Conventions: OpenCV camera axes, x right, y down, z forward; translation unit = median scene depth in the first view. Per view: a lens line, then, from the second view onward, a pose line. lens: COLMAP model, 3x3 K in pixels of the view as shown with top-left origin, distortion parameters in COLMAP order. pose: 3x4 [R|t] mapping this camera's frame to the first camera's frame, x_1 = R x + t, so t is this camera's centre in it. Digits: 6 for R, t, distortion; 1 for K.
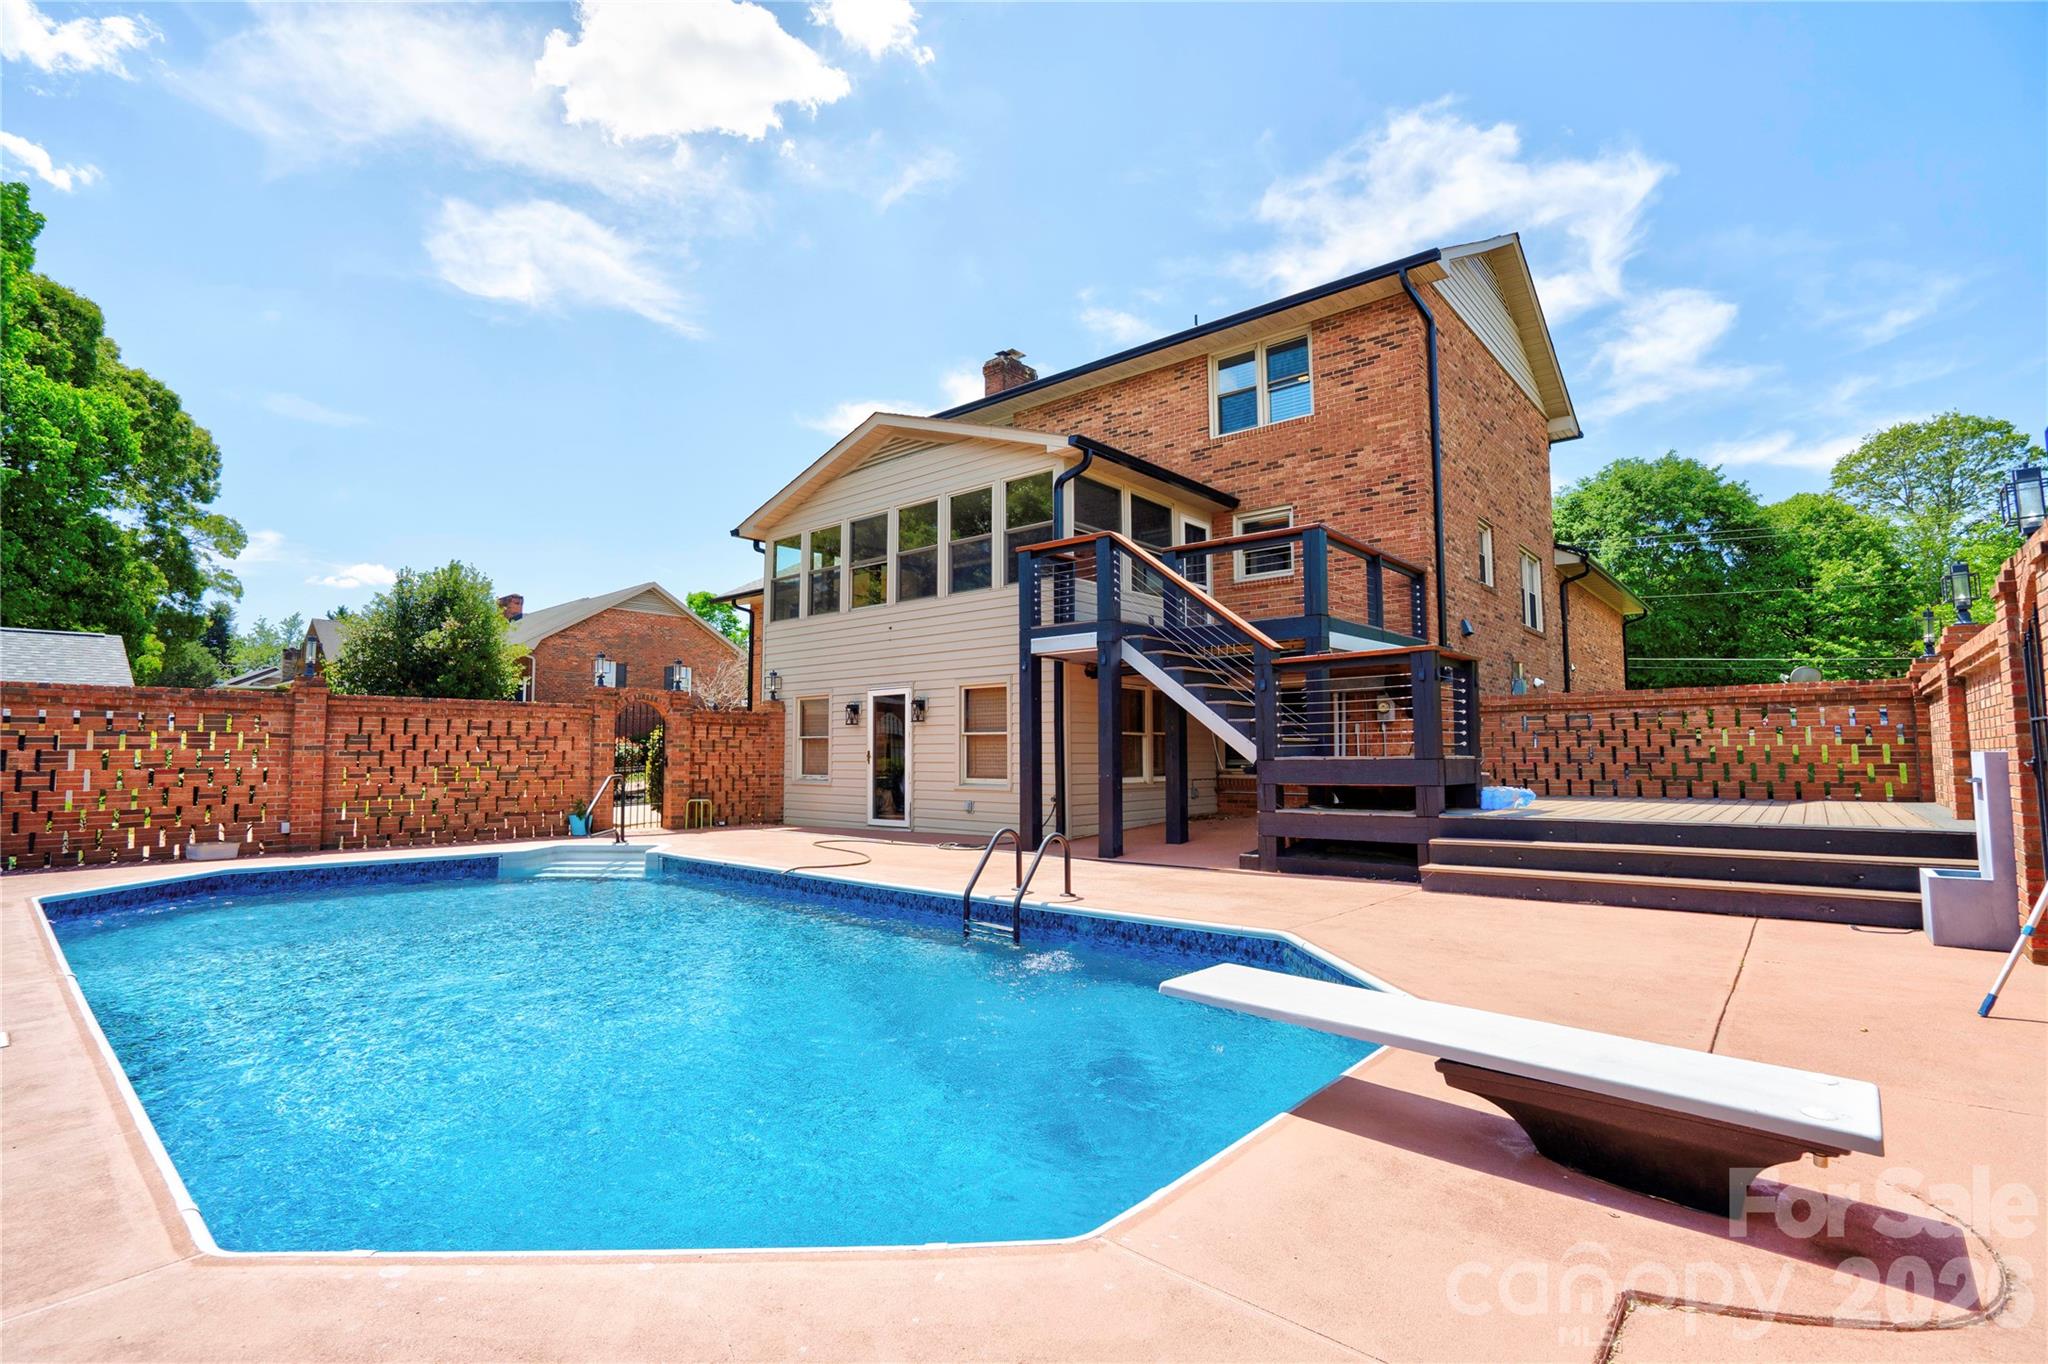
lens RADIAL K [[948.9, 0, 1017.8], [0, 948.9, 681.2], [0, 0, 1]] dist [-0.053177, 0.018404]
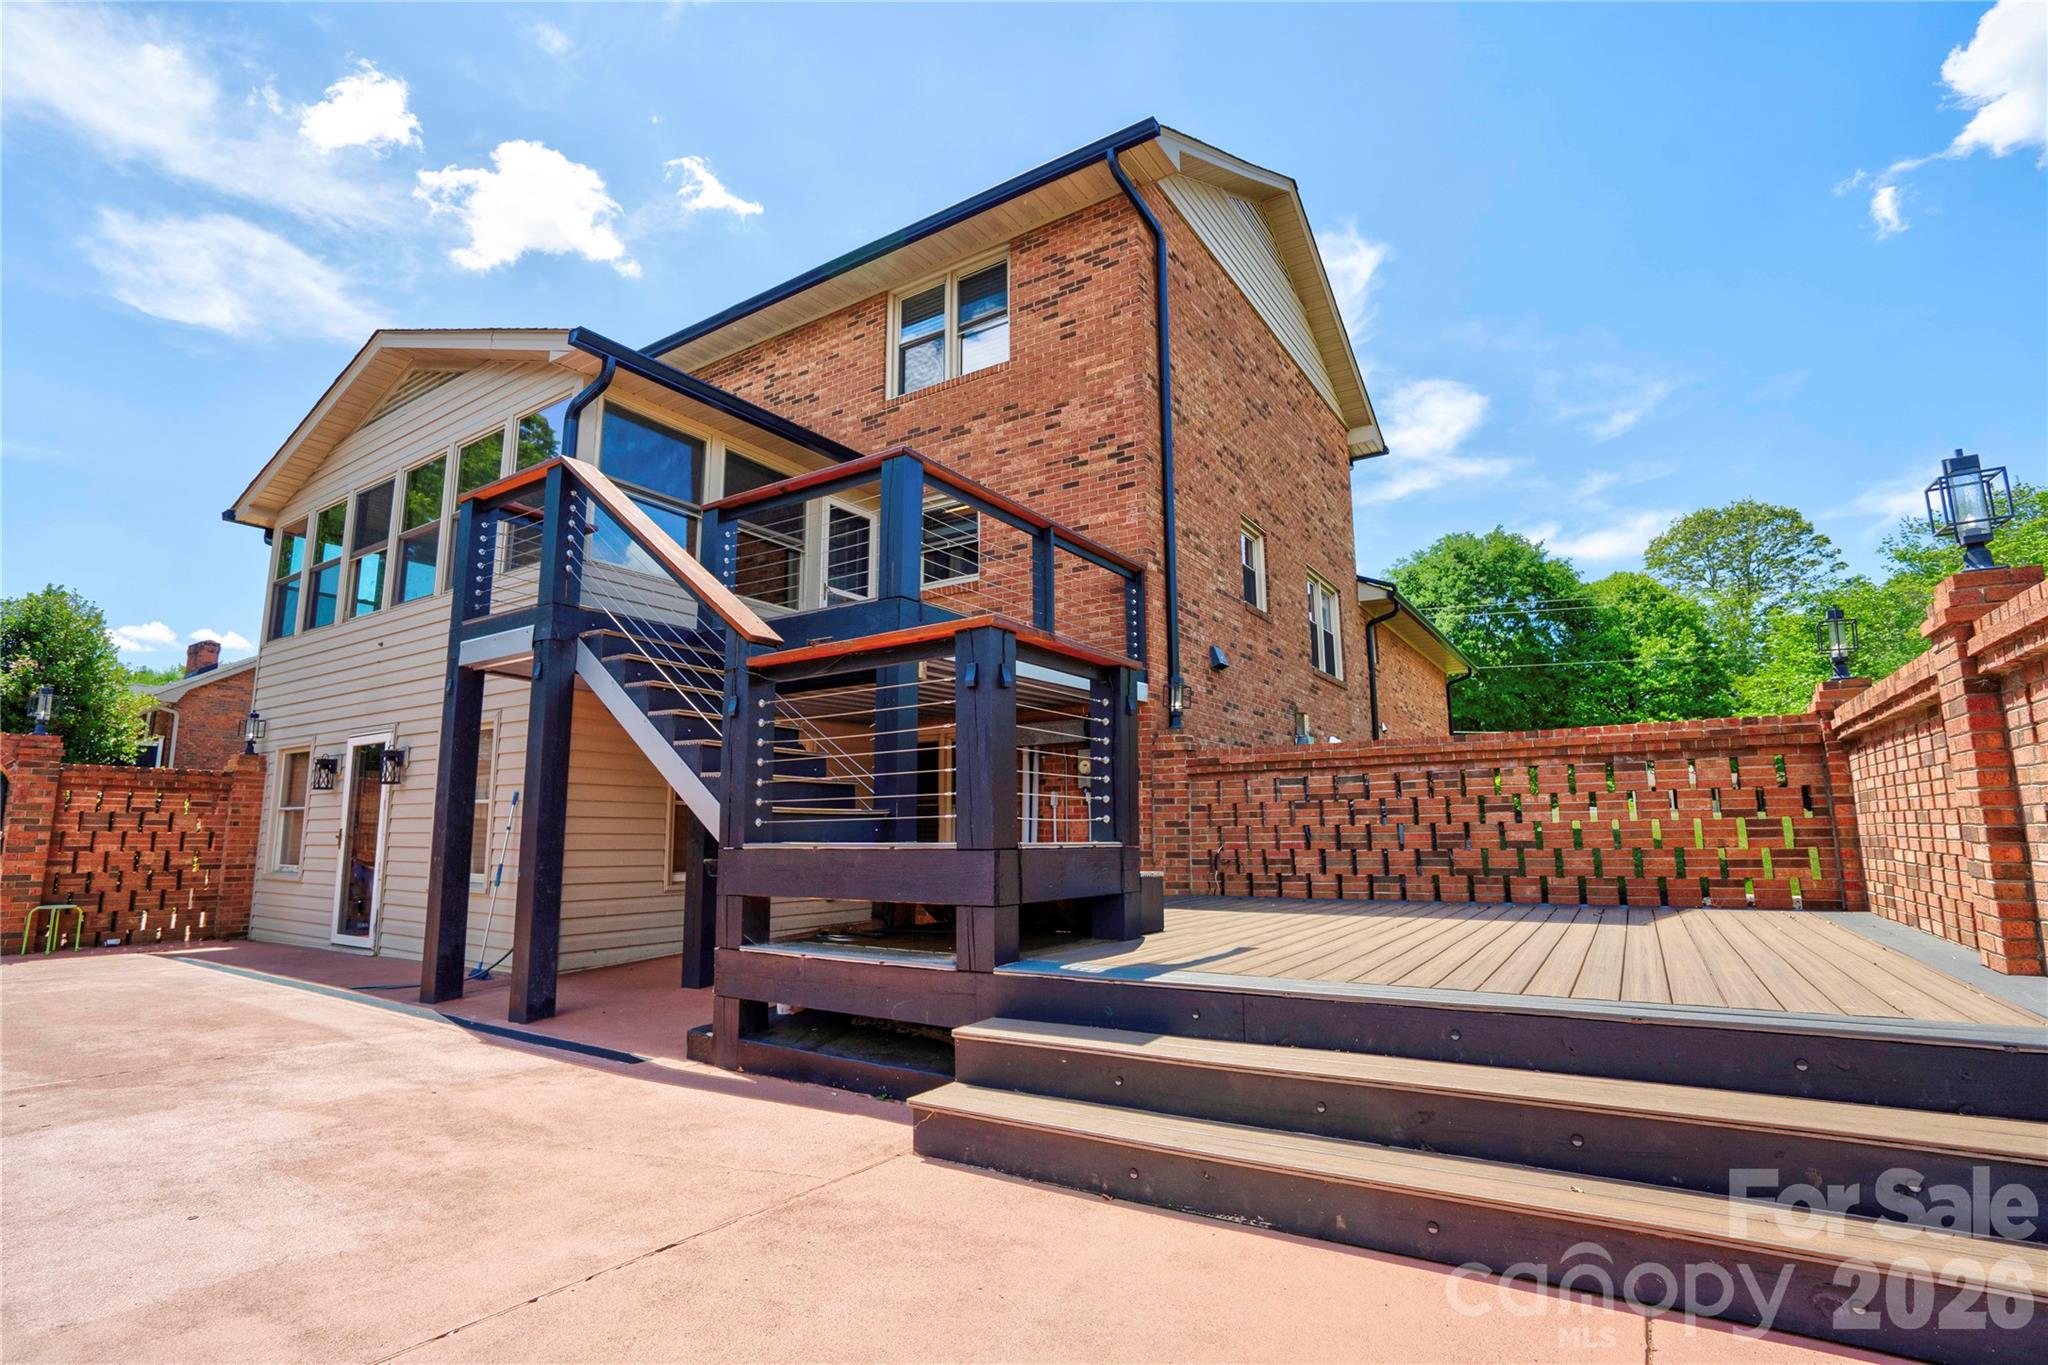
lens RADIAL K [[964.7, 0, 1013.6], [0, 964.7, 684.6], [0, 0, 1]] dist [-0.068203, 0.028638]
pose [[0.991221, 0.017047, 0.131114, 0.215310], [-0.006817, 0.996924, -0.078081, 0.020447], [-0.132041, 0.076502, 0.988288, 0.279155]]
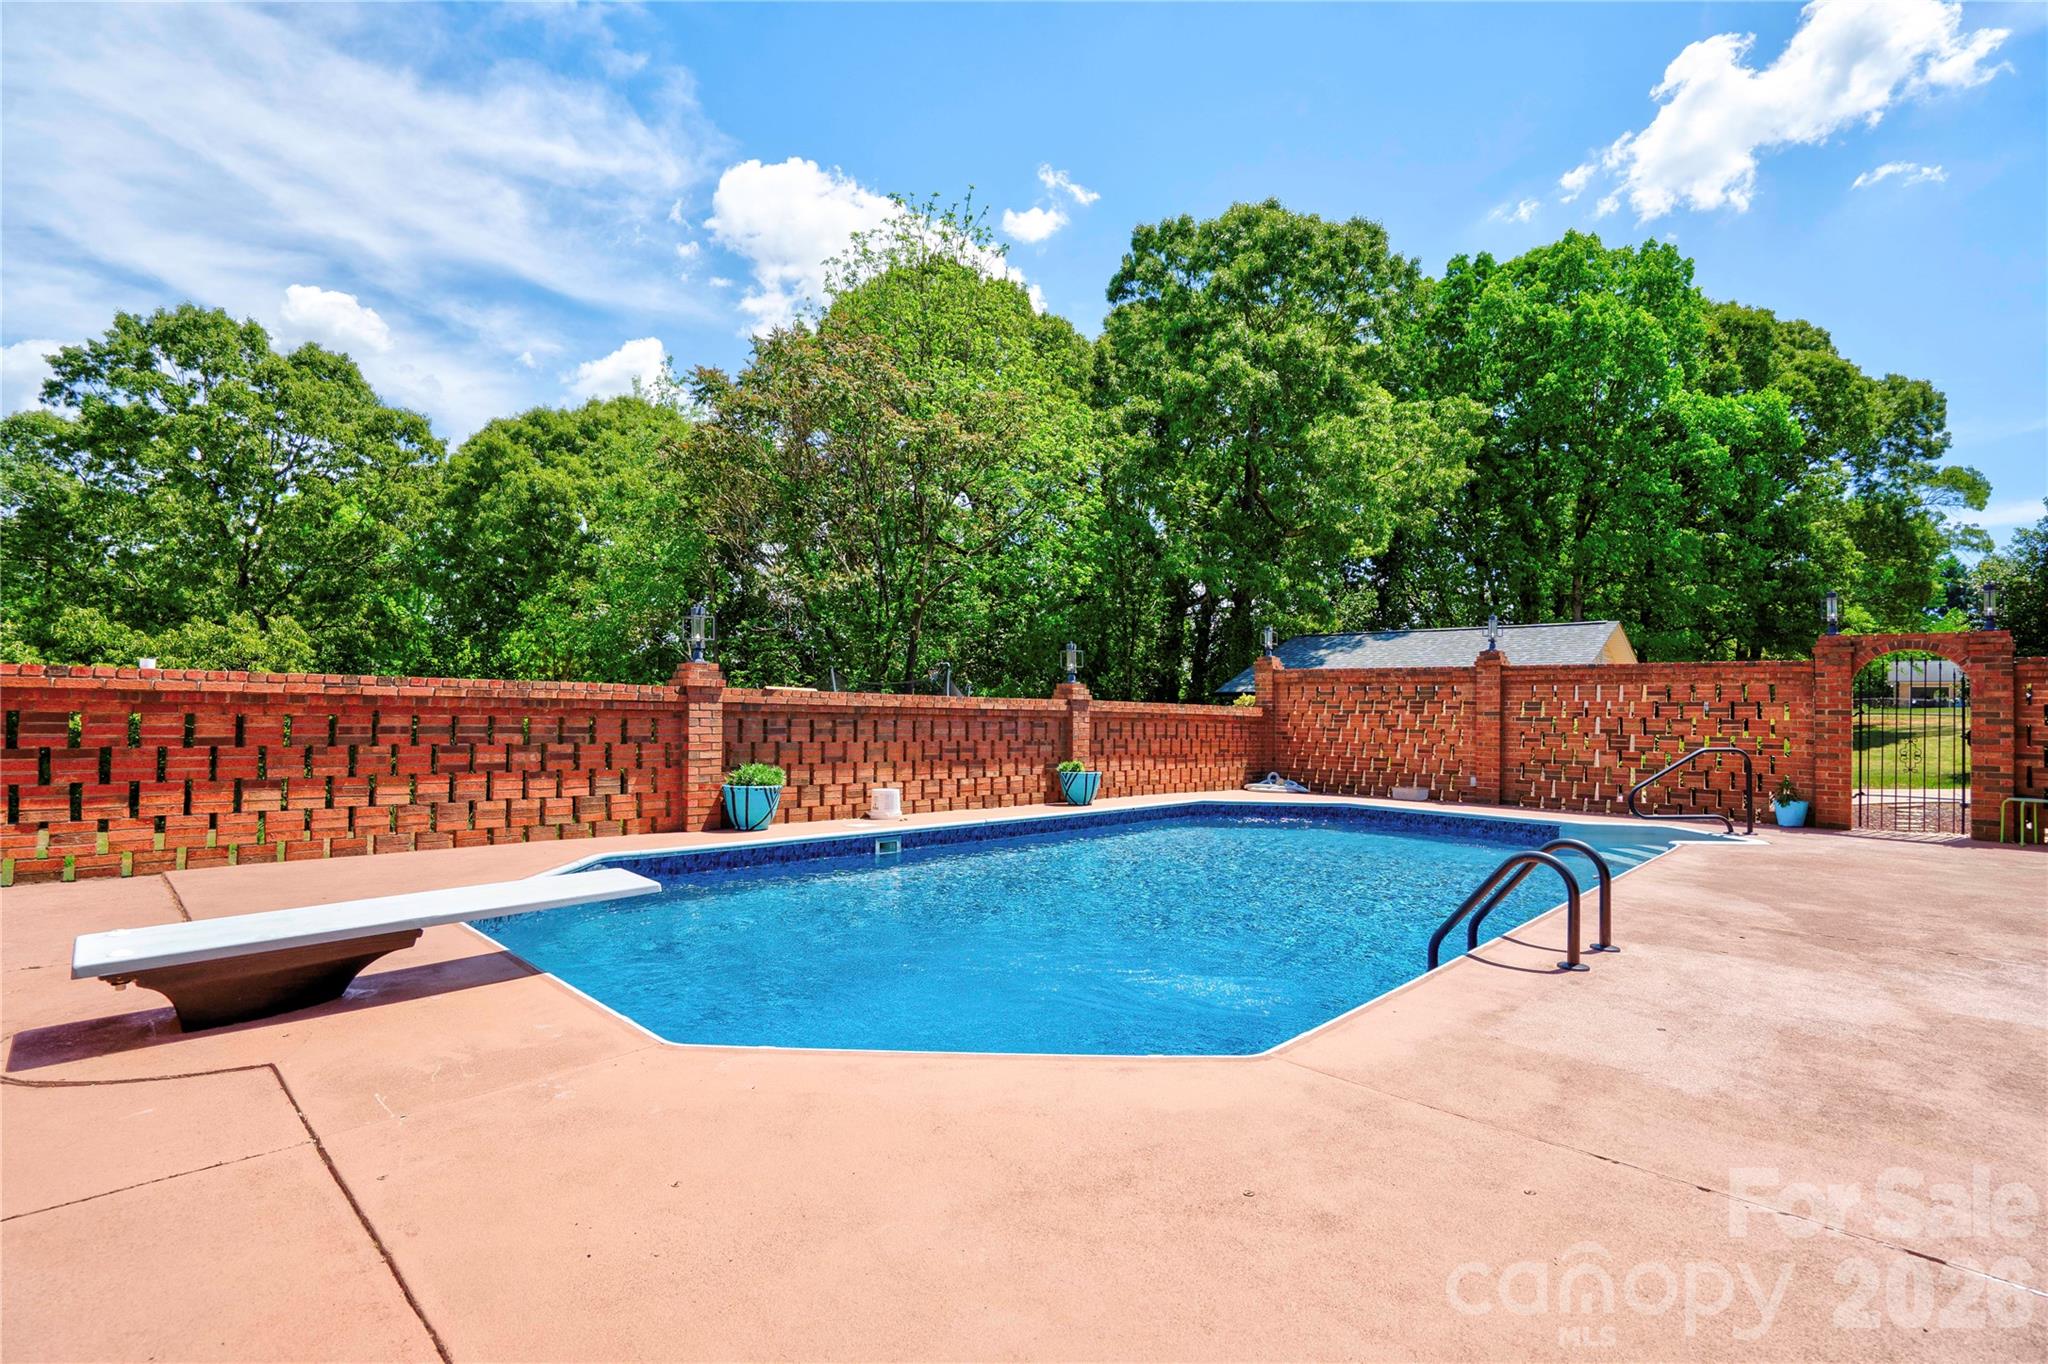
lens RADIAL K [[971.7, 0, 1028.1], [0, 971.7, 685.6], [0, 0, 1]] dist [-0.059414, 0.025226]
pose [[-0.040238, -0.025042, -0.998876, 0.316360], [0.058227, 0.997928, -0.027364, 0.026839], [0.997492, -0.059263, -0.038697, 0.350623]]
